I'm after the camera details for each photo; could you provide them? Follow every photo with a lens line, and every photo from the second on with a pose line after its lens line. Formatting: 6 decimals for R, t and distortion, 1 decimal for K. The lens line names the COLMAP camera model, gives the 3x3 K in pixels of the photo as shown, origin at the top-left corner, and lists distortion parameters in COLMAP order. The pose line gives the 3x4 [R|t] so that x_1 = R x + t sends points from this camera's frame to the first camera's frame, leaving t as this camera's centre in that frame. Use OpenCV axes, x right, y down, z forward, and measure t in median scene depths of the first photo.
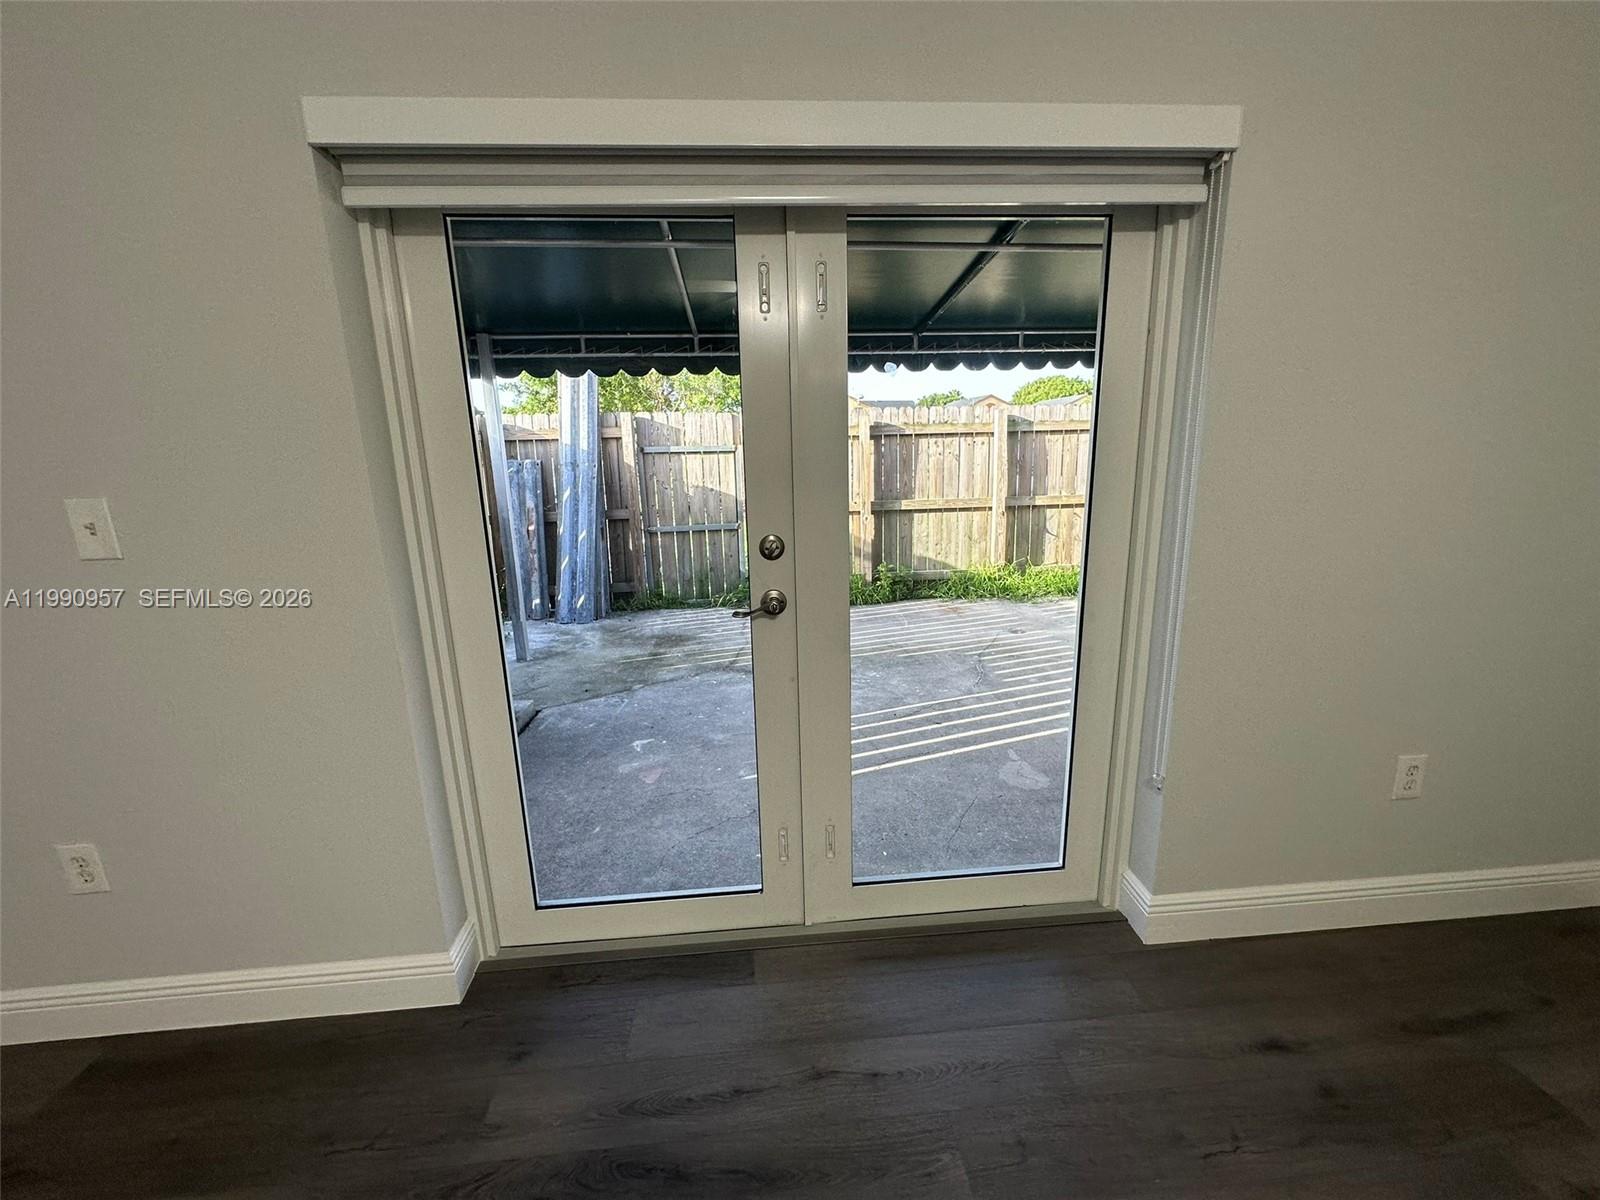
lens RADIAL K [[641.1, 0, 801.3], [0, 641.1, 602.8], [0, 0, 1]] dist [-0.005927, 0.000400]
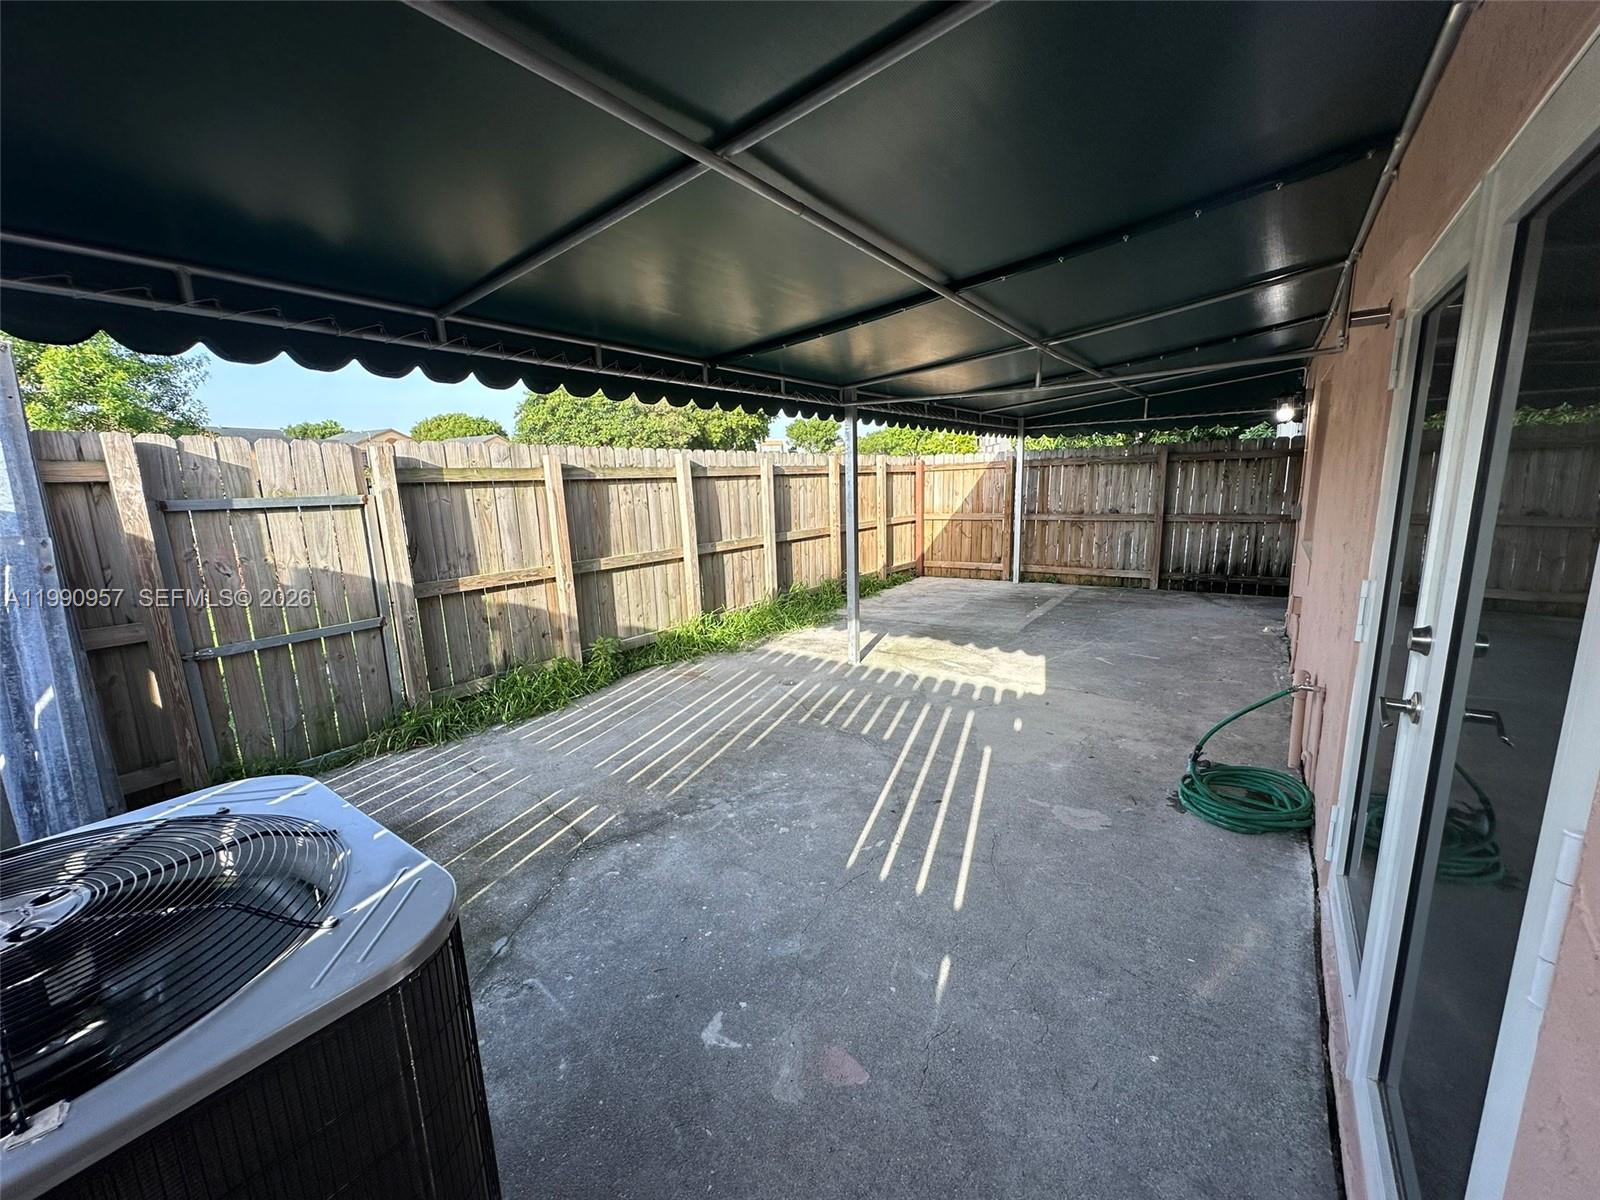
lens RADIAL K [[641.1, 0, 799.5], [0, 641.1, 602.2], [0, 0, 1]] dist [-0.005927, 0.000400]
pose [[0.647495, -0.136315, 0.749779, -0.300786], [0.181027, 0.983222, 0.022425, -0.078672], [-0.740256, 0.121210, 0.661308, 0.280470]]
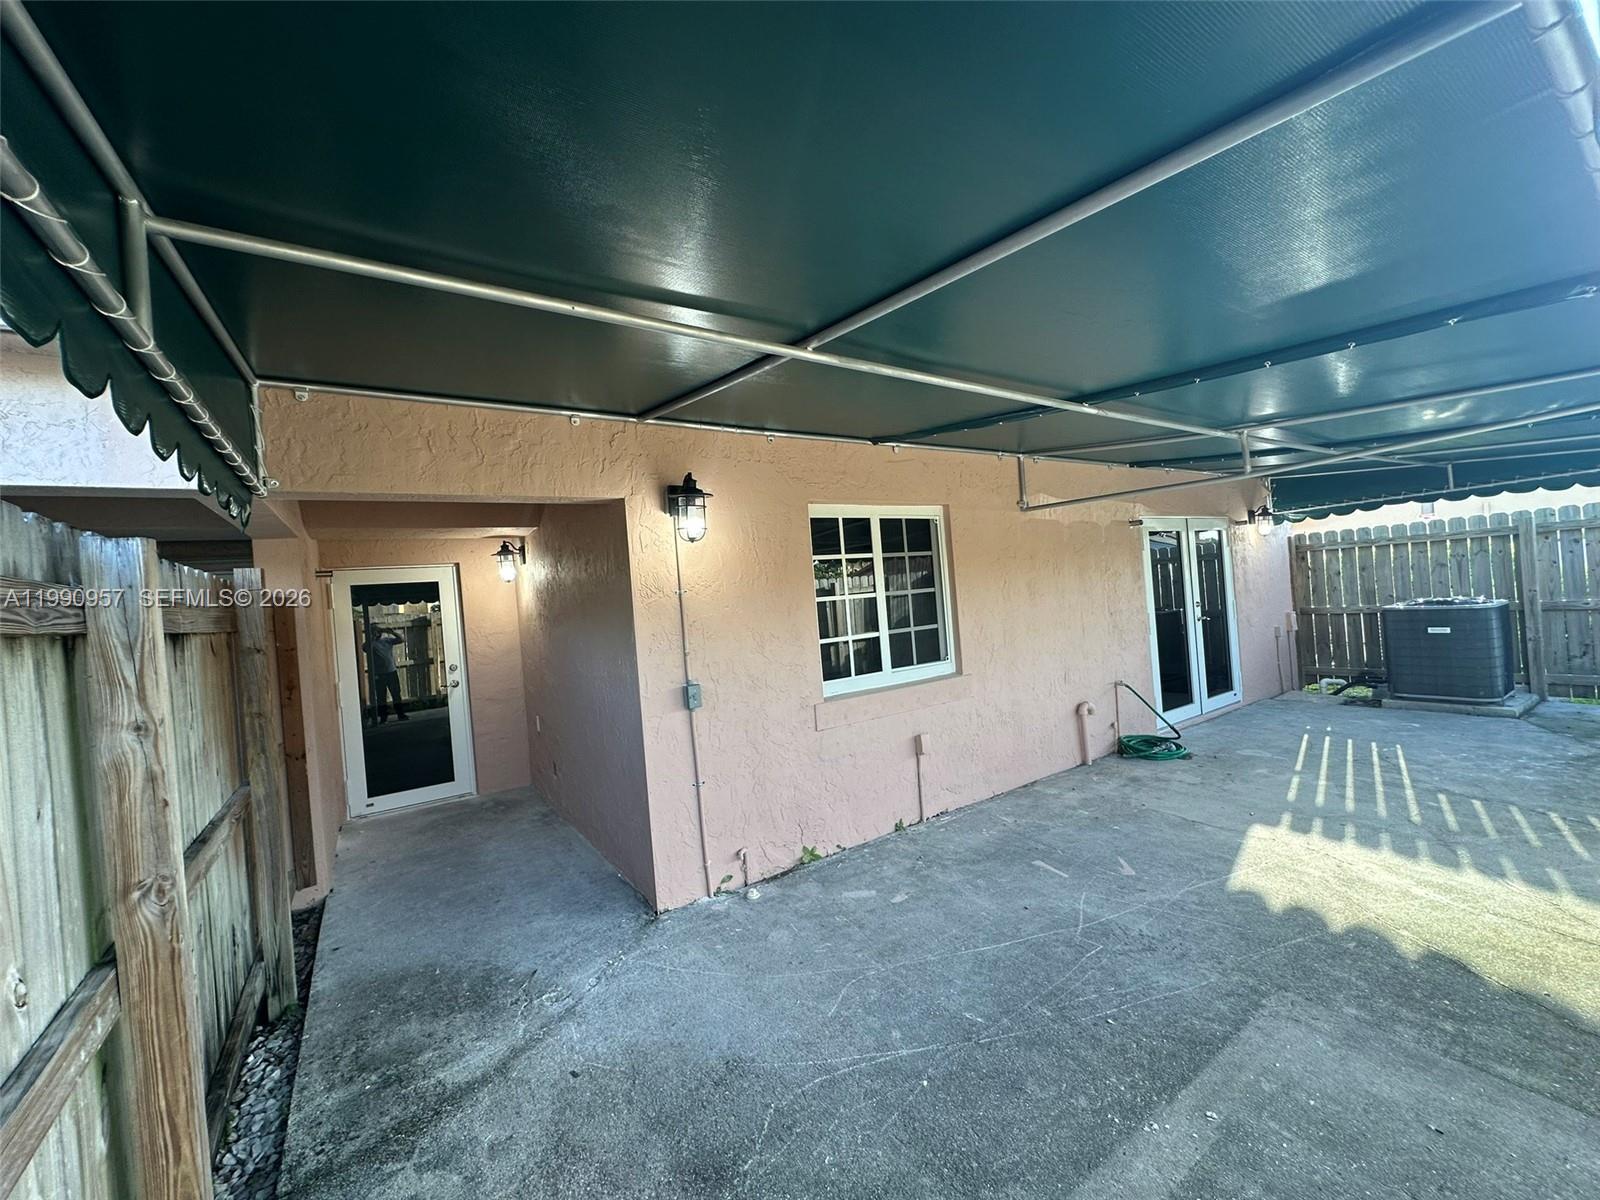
lens RADIAL K [[641.1, 0, 793.6], [0, 641.1, 593.9], [0, 0, 1]] dist [-0.005927, 0.000400]
pose [[-0.868599, 0.097513, -0.485826, 1.064457], [-0.005436, 0.978511, 0.206122, -0.250951], [0.495485, 0.181678, -0.849404, 0.829481]]
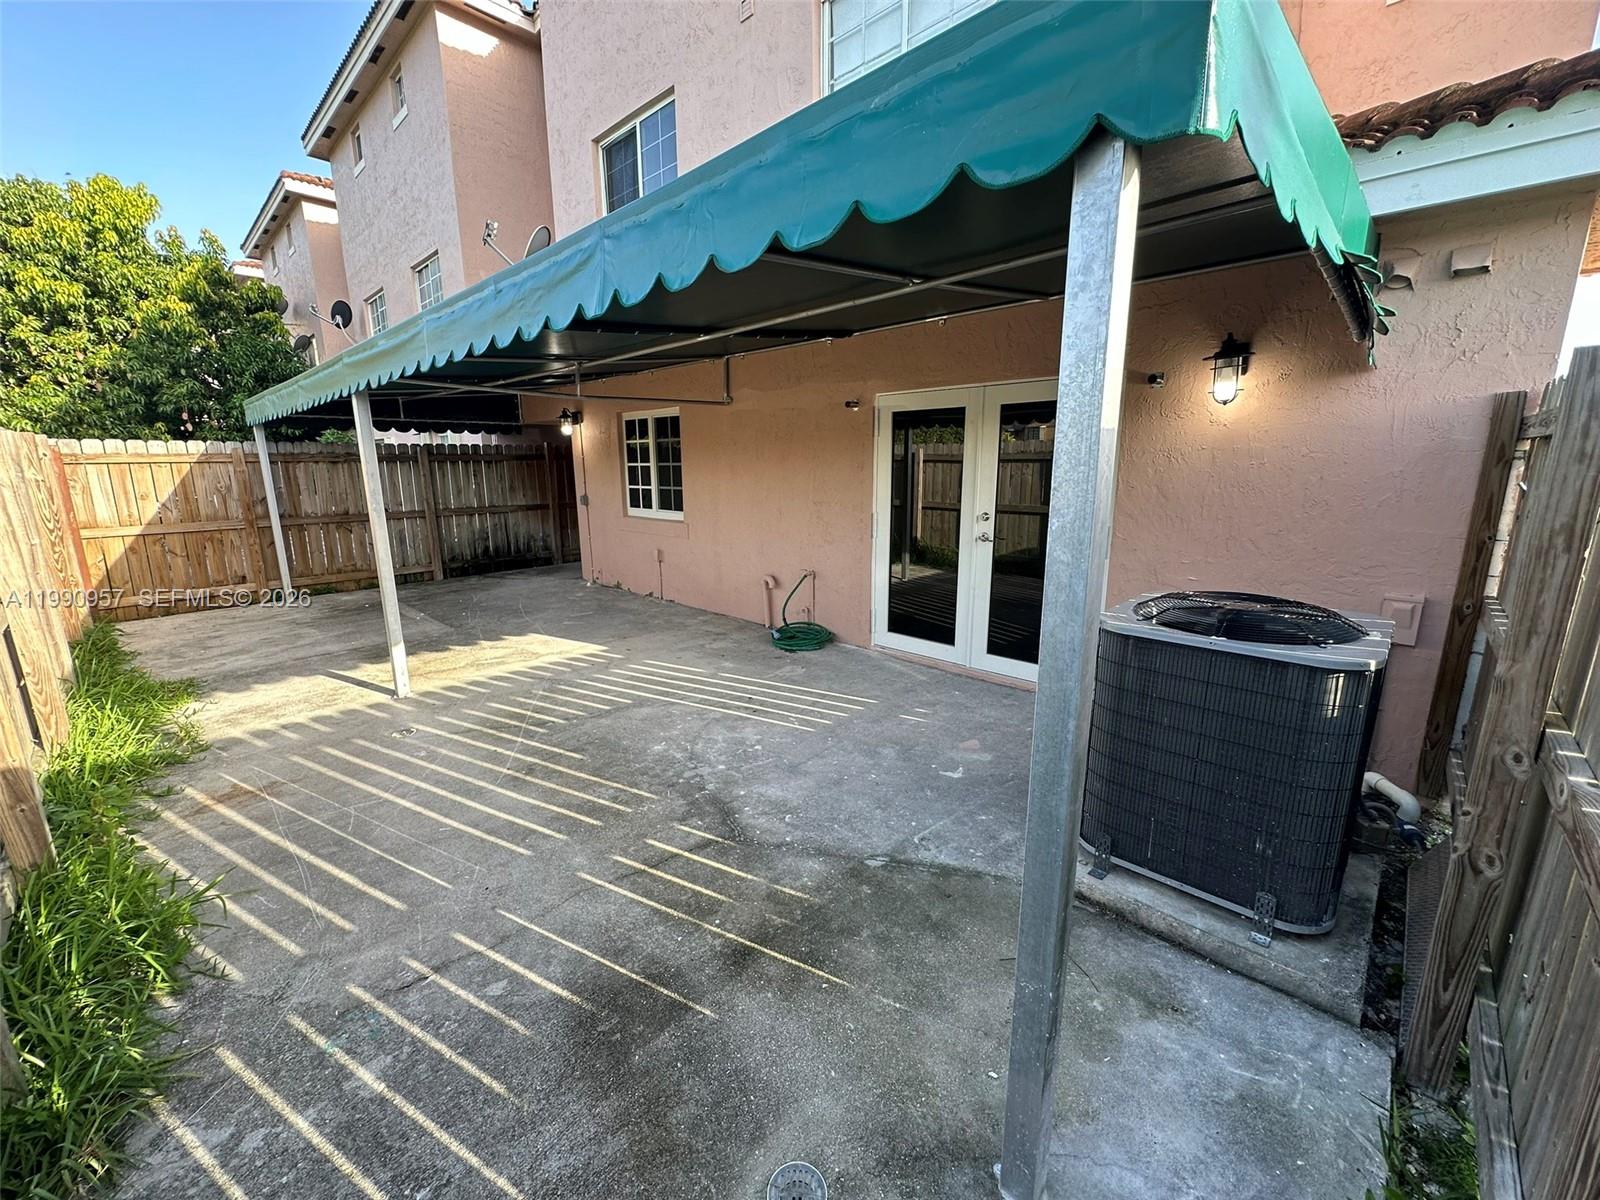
lens RADIAL K [[641.1, 0, 803.9], [0, 641.1, 600.1], [0, 0, 1]] dist [-0.005927, 0.000400]
pose [[-0.668043, -0.125038, 0.733542, -0.418586], [0.189269, 0.924808, 0.330010, -0.213997], [-0.719649, 0.359298, -0.594146, 0.878264]]
